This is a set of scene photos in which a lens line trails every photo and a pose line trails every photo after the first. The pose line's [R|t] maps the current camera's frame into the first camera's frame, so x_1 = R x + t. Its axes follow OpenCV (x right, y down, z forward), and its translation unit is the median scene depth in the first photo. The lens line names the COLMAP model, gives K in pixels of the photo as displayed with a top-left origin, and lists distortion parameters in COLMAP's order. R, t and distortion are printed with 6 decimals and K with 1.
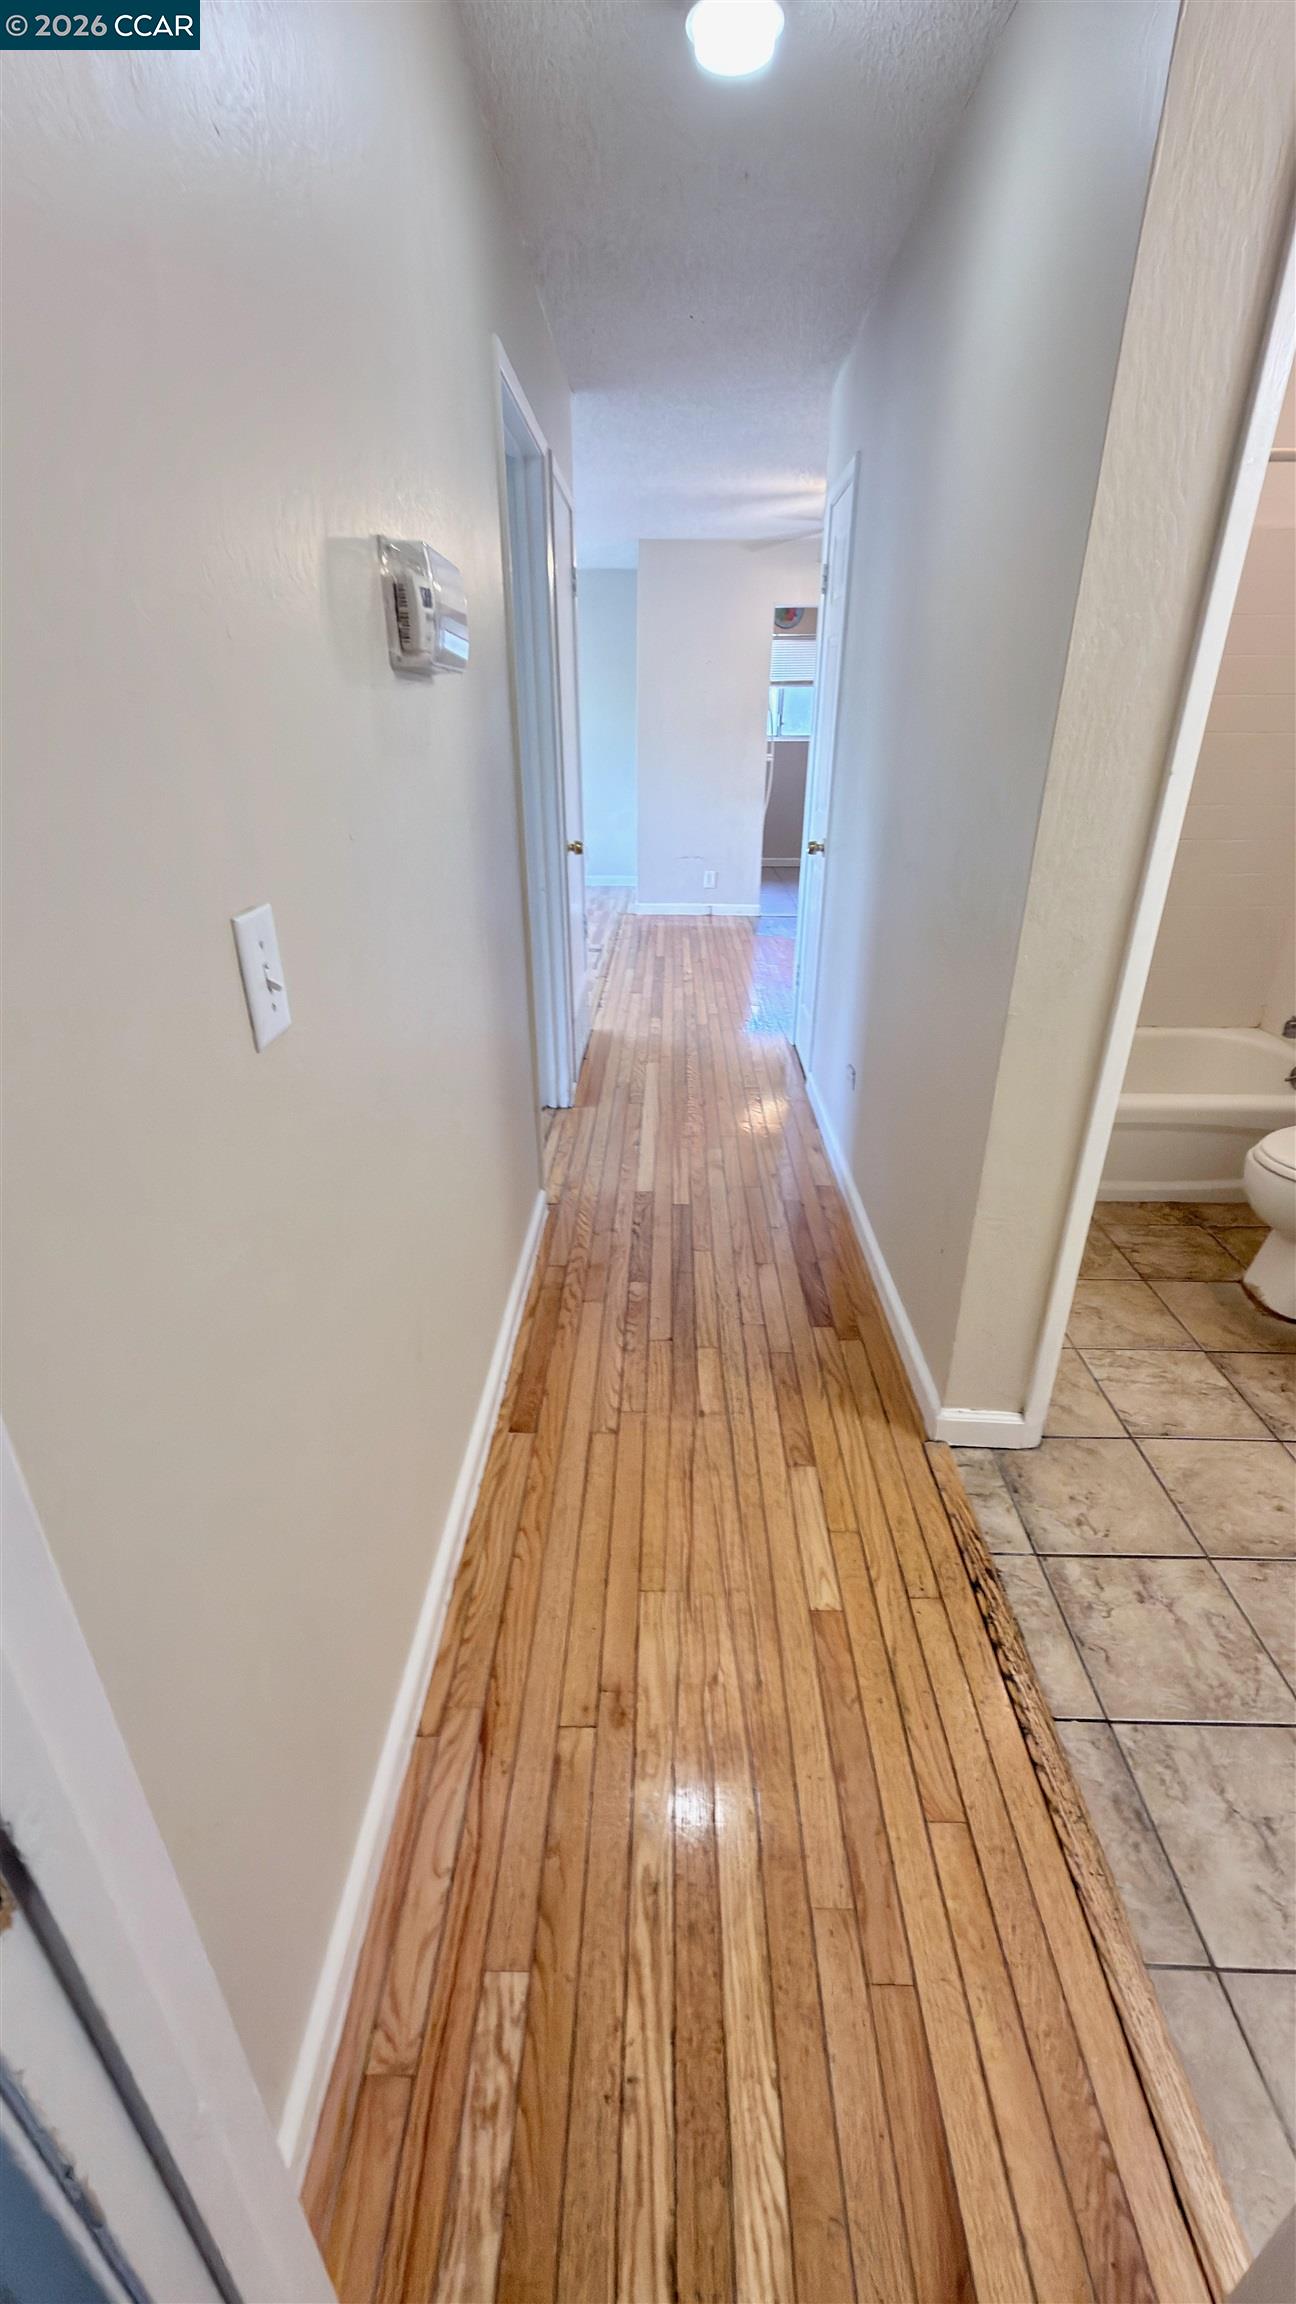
lens RADIAL K [[917.4, 0, 648.0], [0, 917.4, 1152.0], [0, 0, 1]] dist [0.001046, -0.000402]
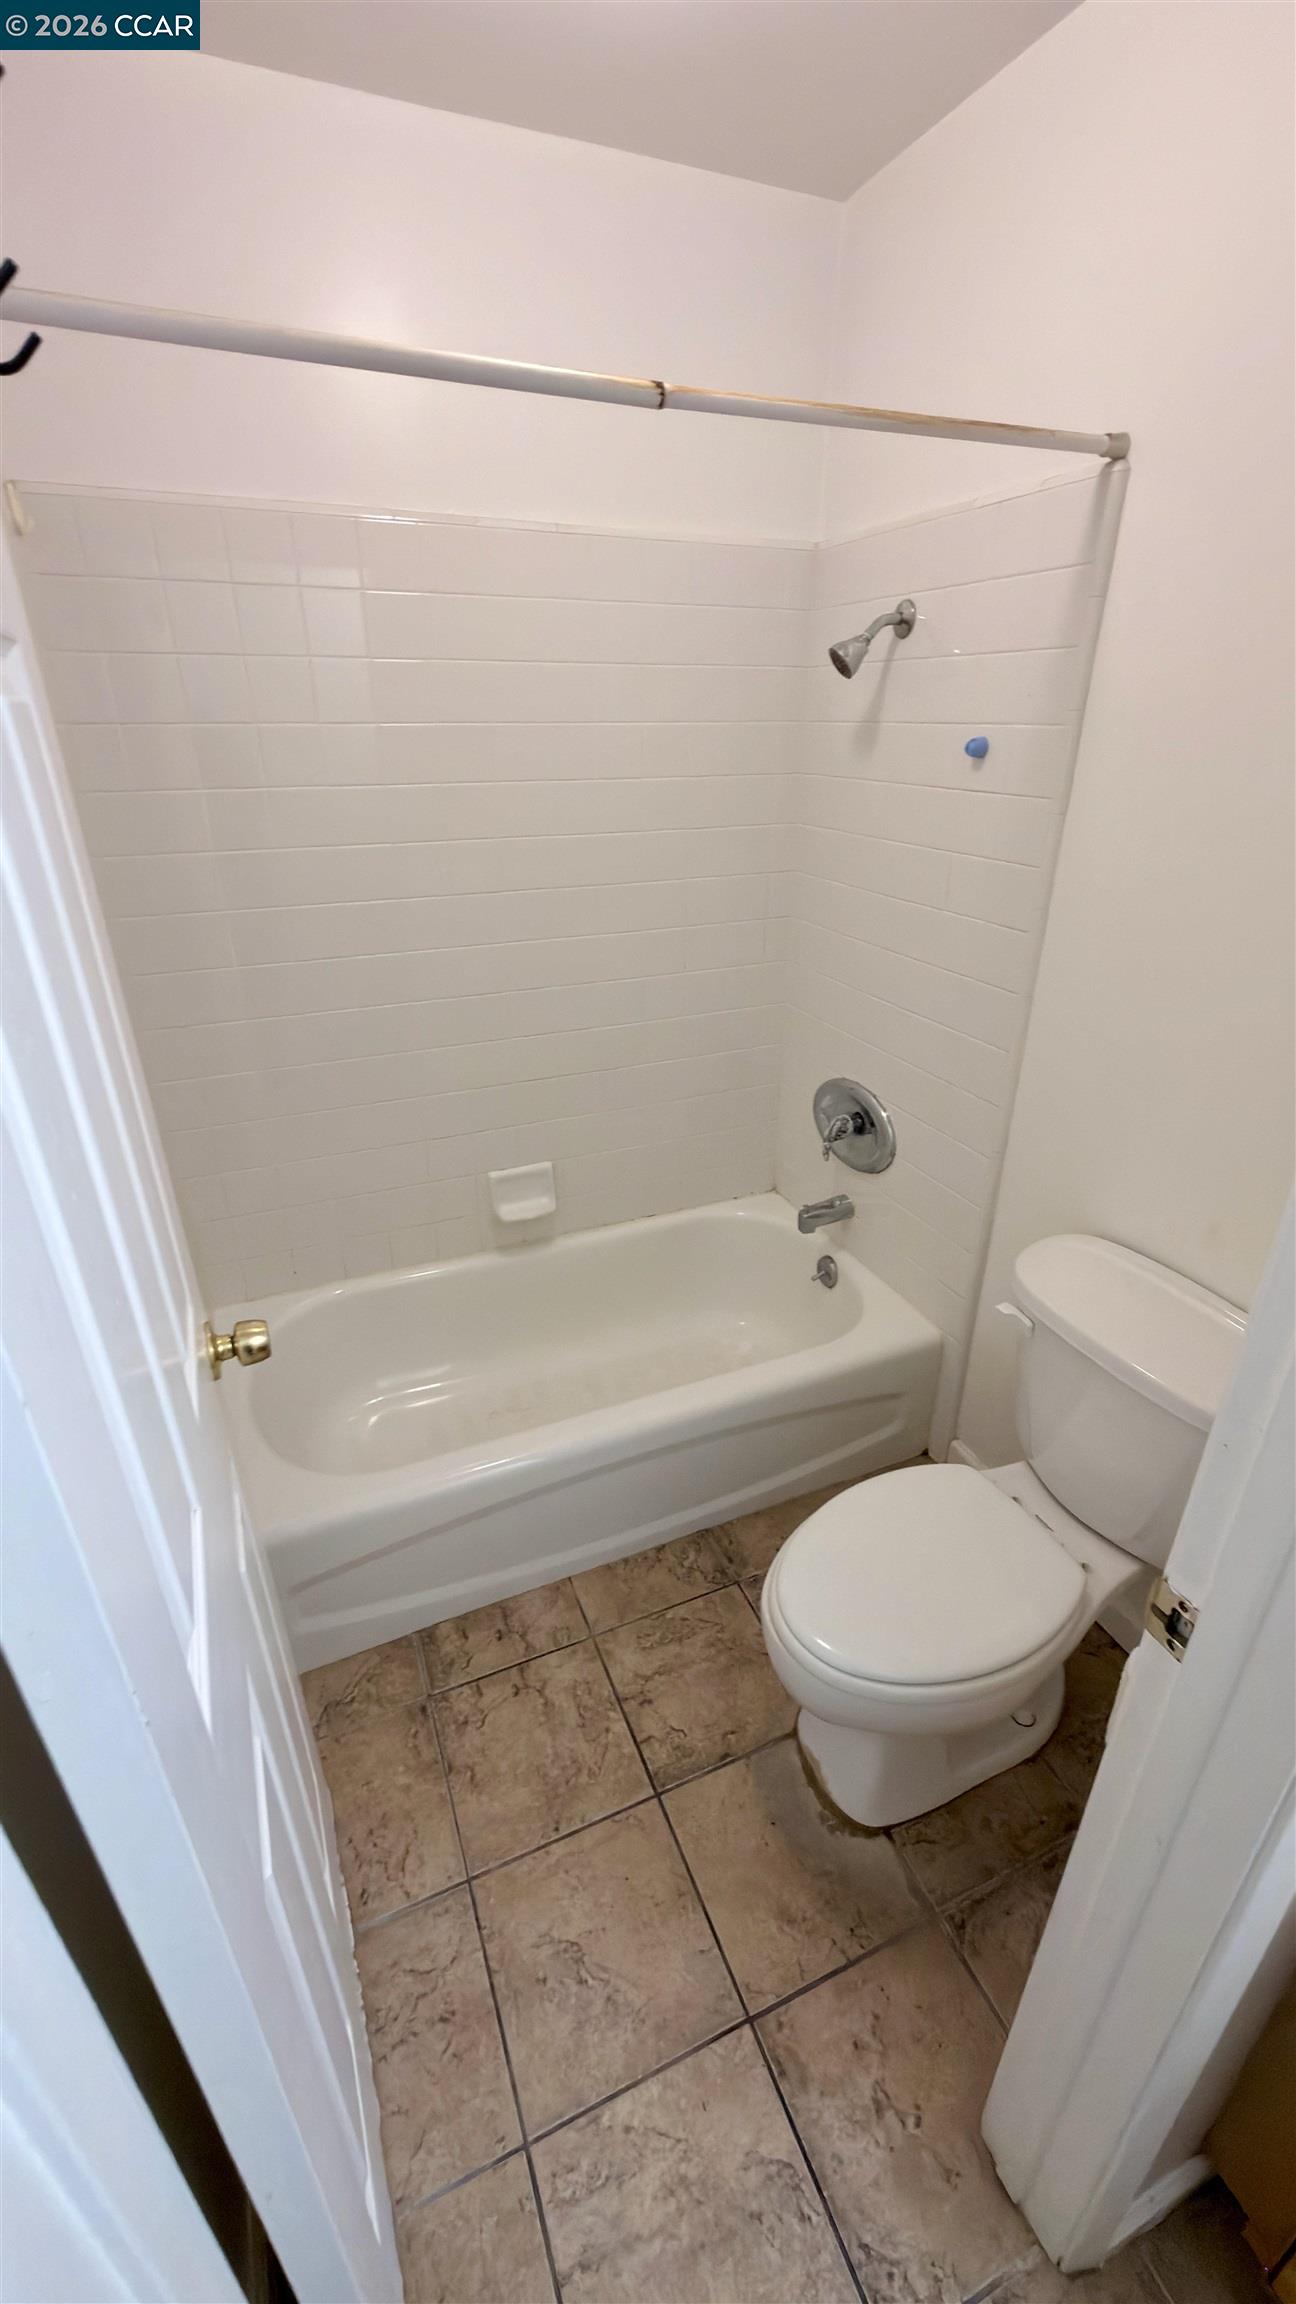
lens RADIAL K [[917.4, 0, 648.0], [0, 917.4, 1152.0], [0, 0, 1]] dist [0.001046, -0.000402]
pose [[0.910750, -0.180589, 0.371378, 0.482557], [0.180160, 0.982972, 0.036173, -0.361153], [-0.371586, 0.033963, 0.927777, 0.541114]]
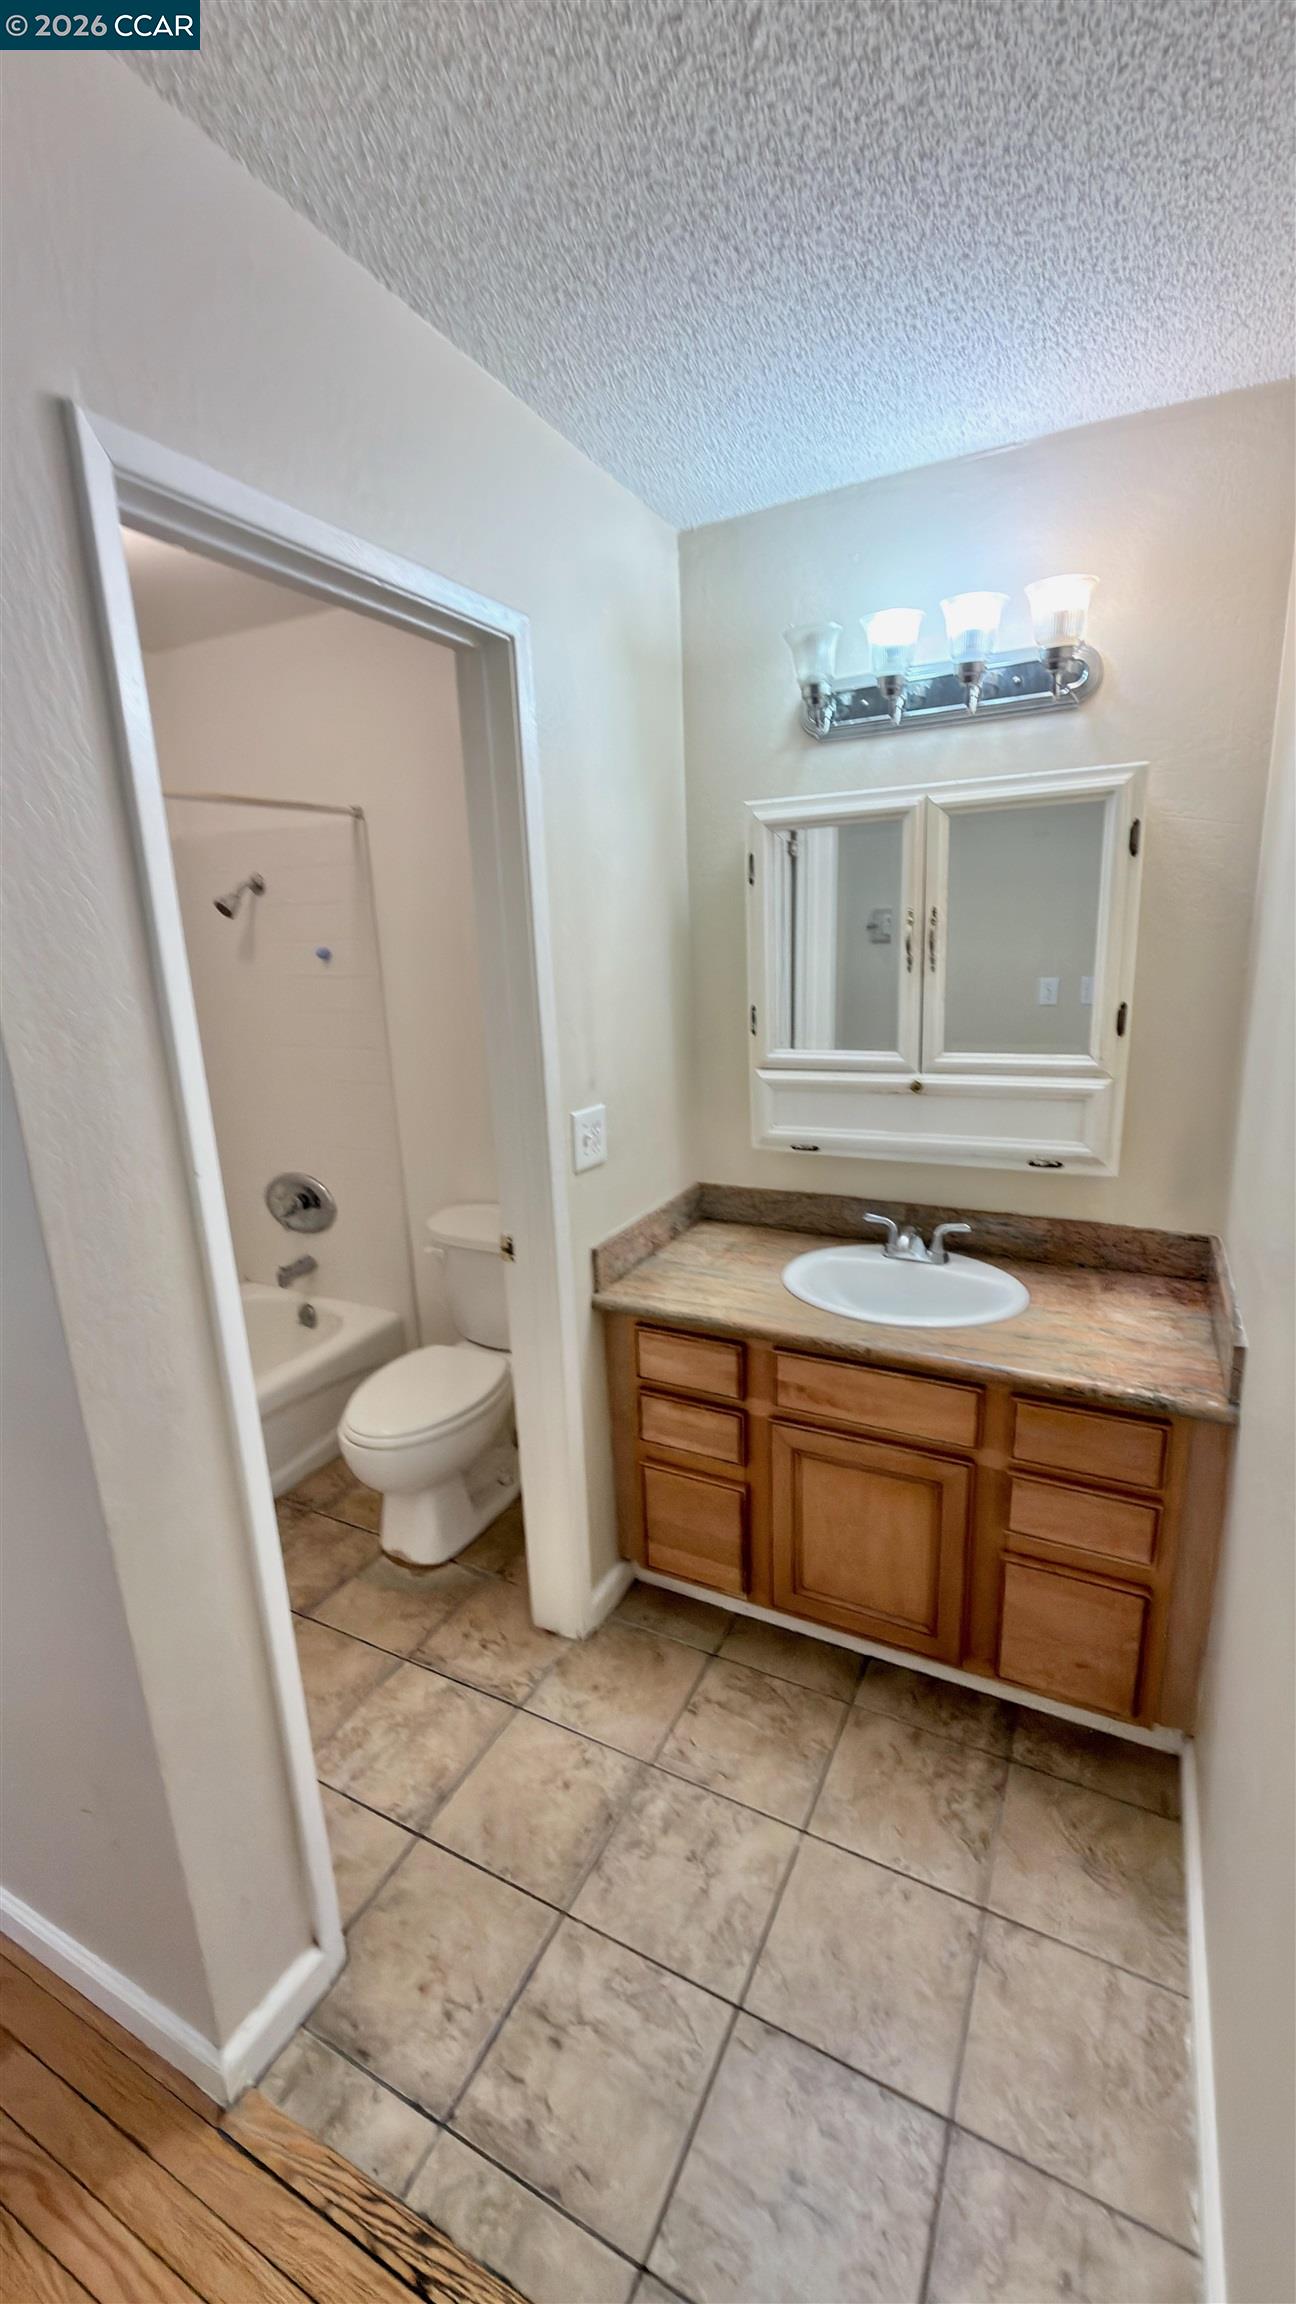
lens RADIAL K [[917.4, 0, 648.0], [0, 917.4, 1152.0], [0, 0, 1]] dist [0.001046, -0.000402]
pose [[0.431369, -0.237544, 0.870341, 0.027150], [0.417553, 0.907736, 0.040798, -0.203417], [-0.799732, 0.345814, 0.490756, 0.186956]]
